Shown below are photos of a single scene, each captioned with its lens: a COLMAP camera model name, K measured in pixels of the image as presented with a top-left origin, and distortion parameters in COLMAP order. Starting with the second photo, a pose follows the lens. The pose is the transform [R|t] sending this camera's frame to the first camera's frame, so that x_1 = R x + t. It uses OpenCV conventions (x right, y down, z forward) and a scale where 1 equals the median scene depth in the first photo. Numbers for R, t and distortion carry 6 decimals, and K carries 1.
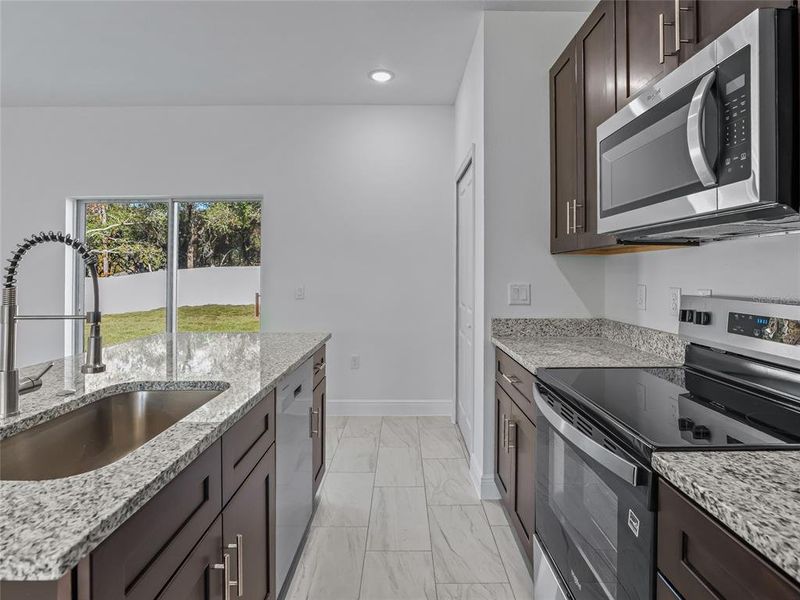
lens RADIAL K [[436.8, 0, 401.6], [0, 436.8, 271.9], [0, 0, 1]] dist [-0.004942, -0.000351]
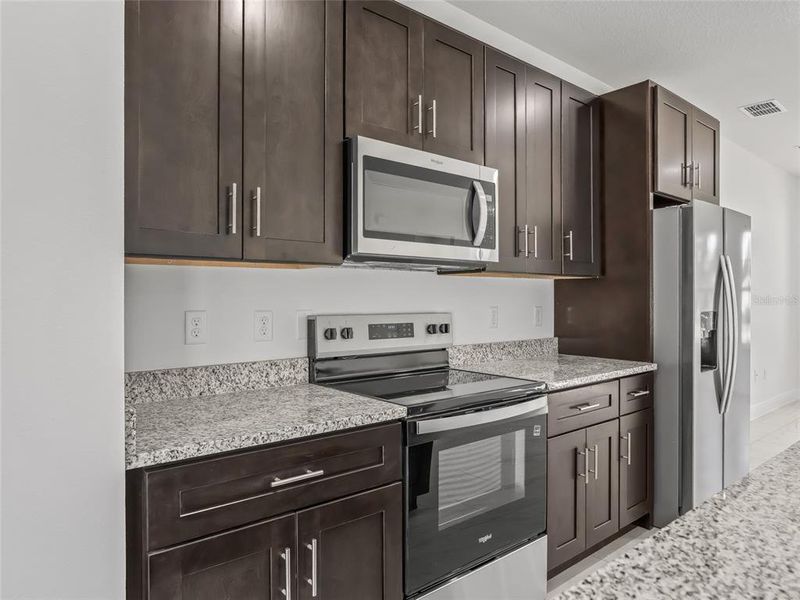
lens RADIAL K [[527.3, 0, 403.4], [0, 527.3, 293.4], [0, 0, 1]] dist [-0.008498, -0.001192]
pose [[-0.638857, 0.002828, 0.769320, -0.445779], [-0.004387, 0.999964, -0.007318, 0.007017], [-0.769313, -0.008050, -0.638821, 1.569685]]
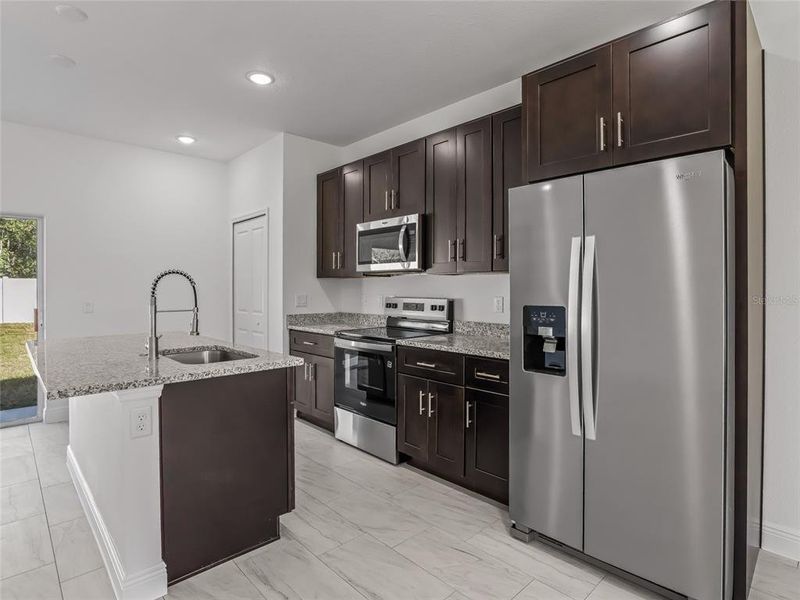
lens RADIAL K [[435.9, 0, 402.2], [0, 435.9, 290.9], [0, 0, 1]] dist [-0.023647, 0.000231]
pose [[0.735636, -0.006691, 0.677344, -0.882608], [-0.000352, 0.999947, 0.010260, -0.006891], [-0.677377, -0.007786, 0.735595, -0.802331]]
